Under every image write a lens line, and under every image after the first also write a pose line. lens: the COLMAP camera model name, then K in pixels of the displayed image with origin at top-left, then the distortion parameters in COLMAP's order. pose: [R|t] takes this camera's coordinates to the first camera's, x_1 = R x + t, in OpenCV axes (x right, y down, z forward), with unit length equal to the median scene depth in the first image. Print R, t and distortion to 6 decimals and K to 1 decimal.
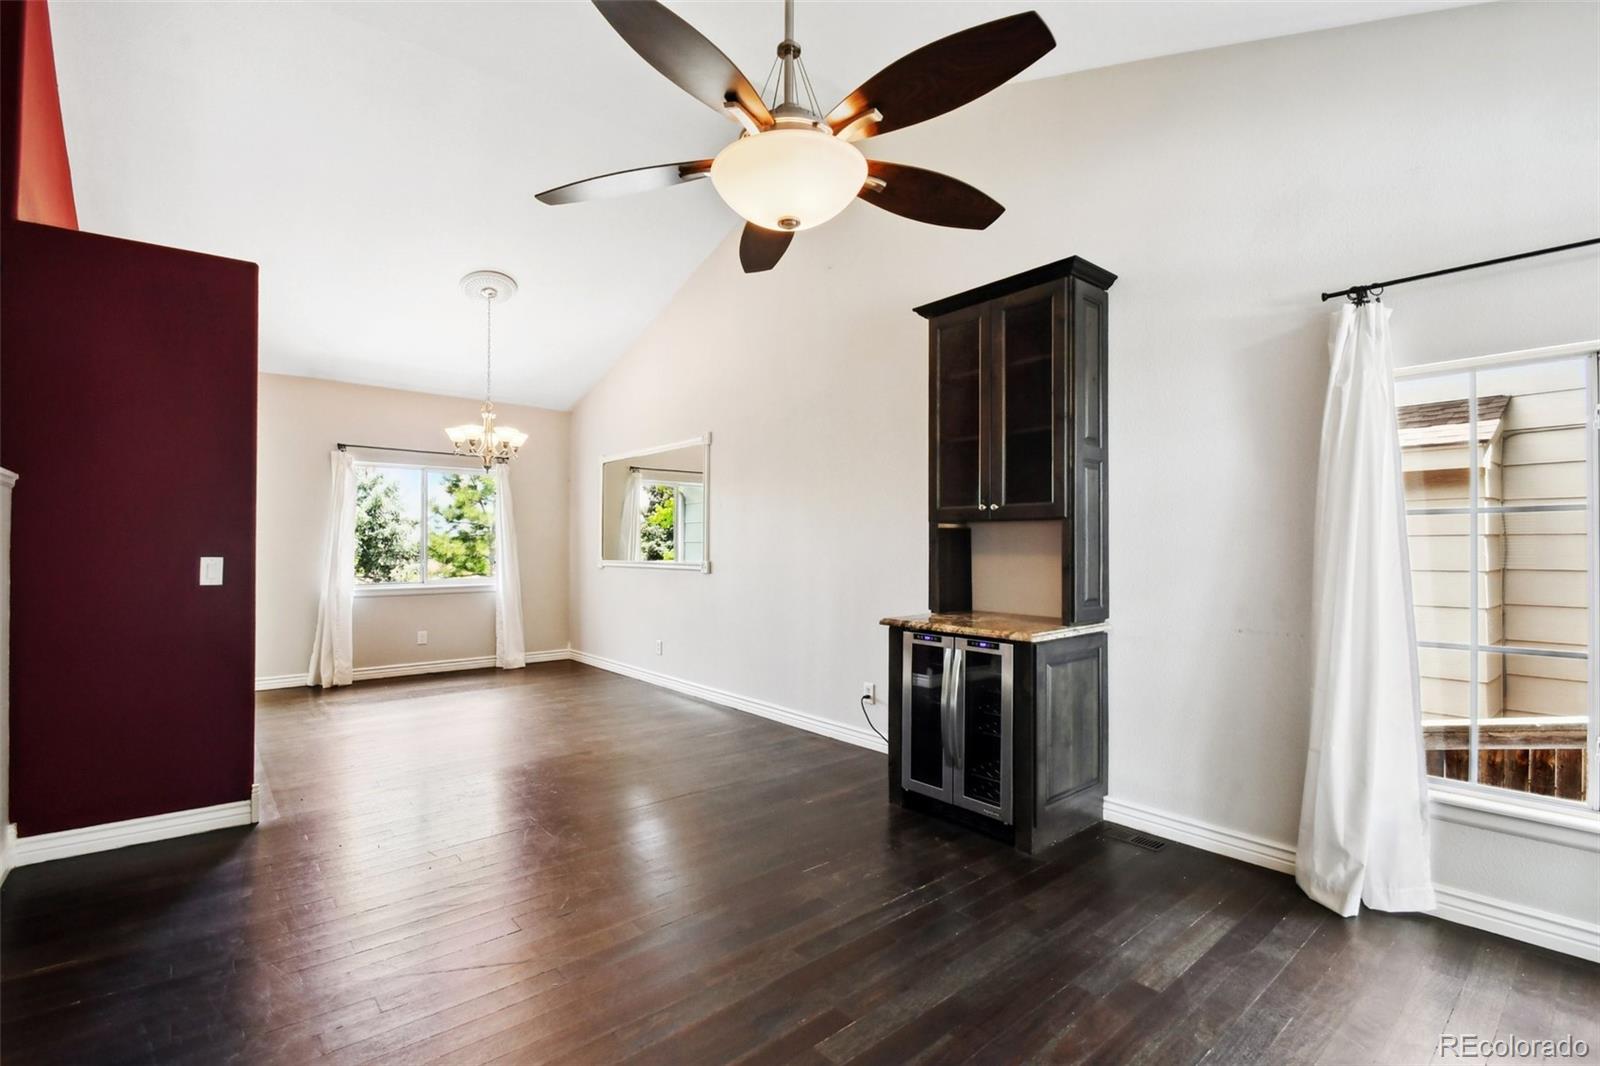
lens RADIAL K [[698.5, 0, 790.1], [0, 698.5, 543.6], [0, 0, 1]] dist [-0.035188, -0.000052]
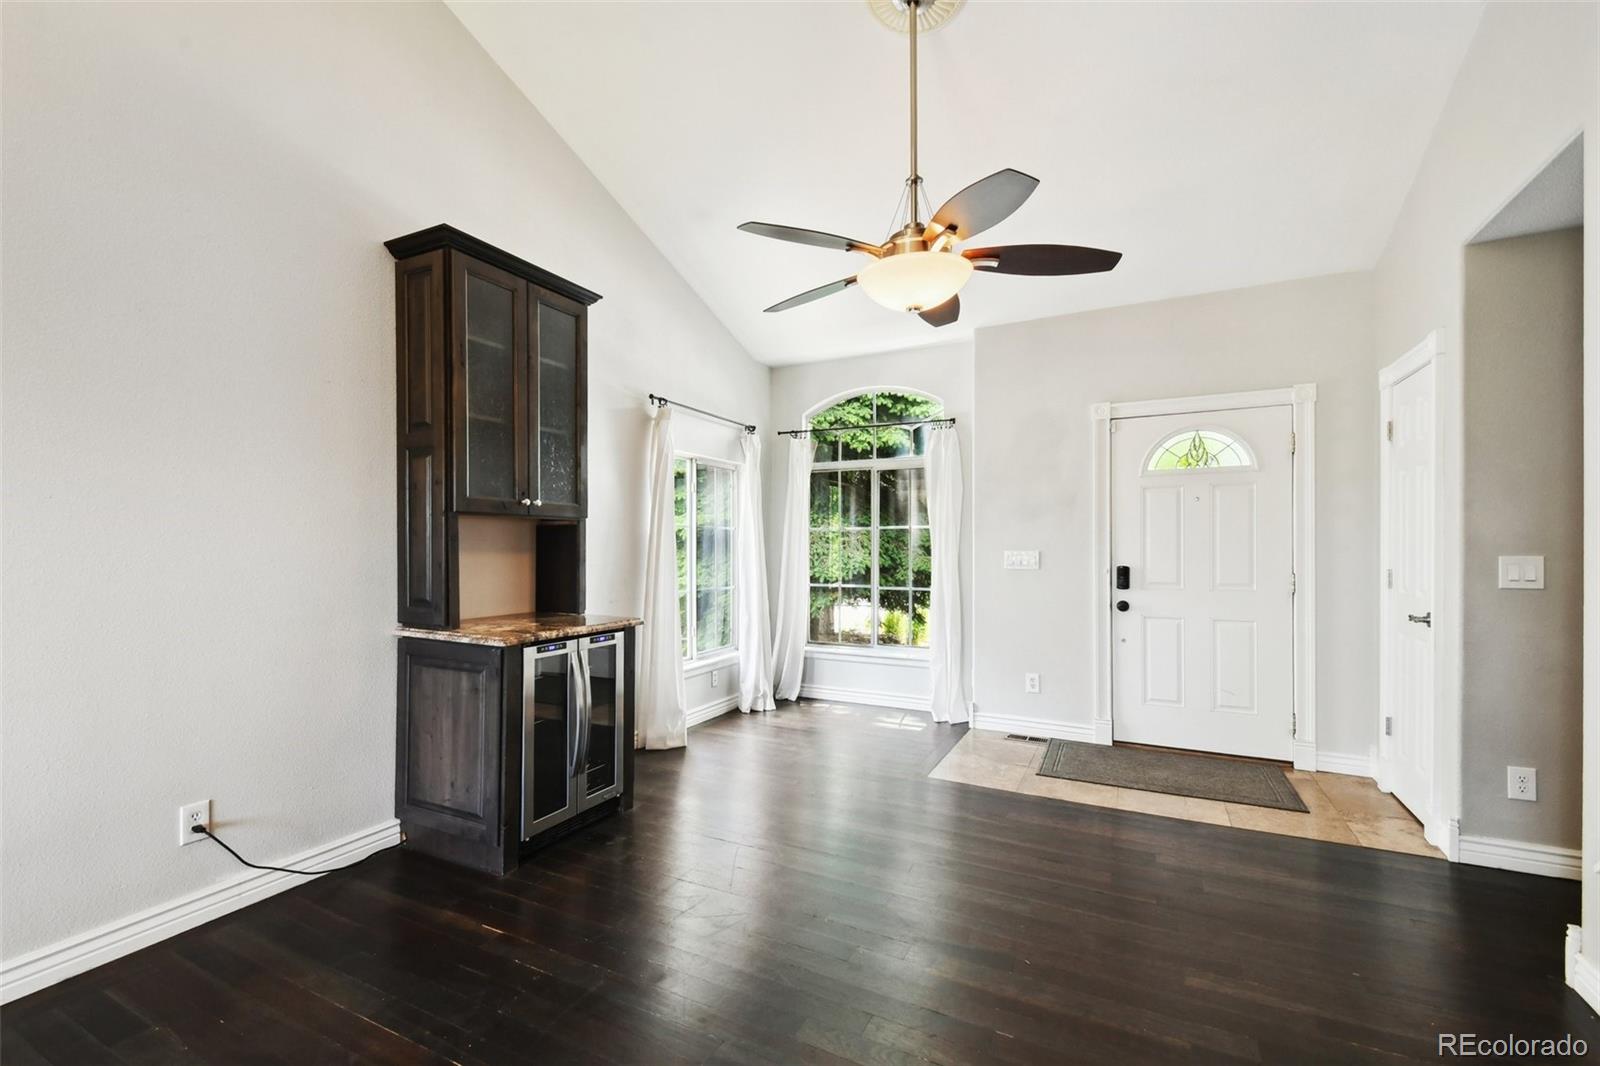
lens RADIAL K [[698.5, 0, 790.1], [0, 698.5, 543.6], [0, 0, 1]] dist [-0.035188, -0.000052]
pose [[-0.398249, -0.003267, 0.917272, -0.752848], [-0.002458, 0.999994, 0.002495, -0.000131], [-0.917274, -0.001261, -0.398255, 1.105336]]
